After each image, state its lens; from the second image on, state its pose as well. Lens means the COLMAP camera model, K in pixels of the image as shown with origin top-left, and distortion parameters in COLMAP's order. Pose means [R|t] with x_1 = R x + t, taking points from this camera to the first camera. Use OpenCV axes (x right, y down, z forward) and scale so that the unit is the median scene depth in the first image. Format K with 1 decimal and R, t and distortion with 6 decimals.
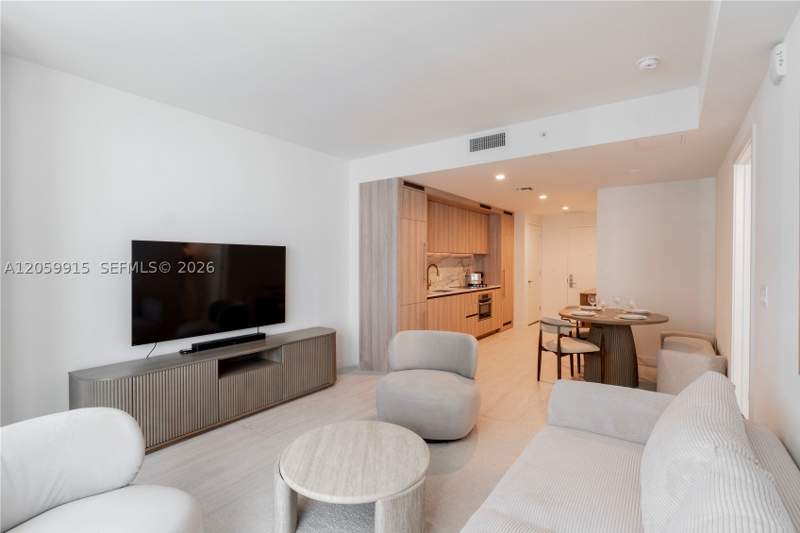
lens RADIAL K [[371.2, 0, 402.3], [0, 371.2, 266.4], [0, 0, 1]] dist [-0.001447, 0.000114]
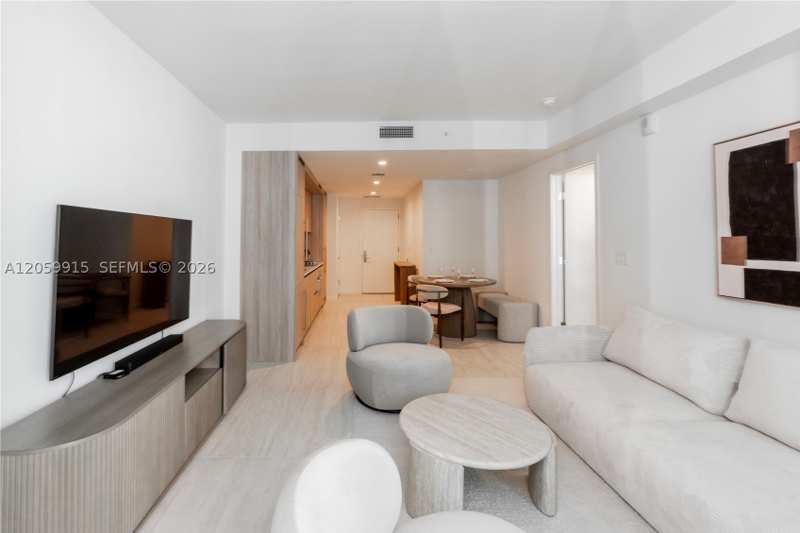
lens RADIAL K [[372.8, 0, 352.1], [0, 372.8, 232.3], [0, 0, 1]] dist [0.013329, 0.000121]
pose [[0.823715, 0.008365, 0.566942, -0.327162], [0.011166, 0.999458, -0.030970, -0.000363], [-0.566894, 0.031841, 0.823175, 0.103108]]
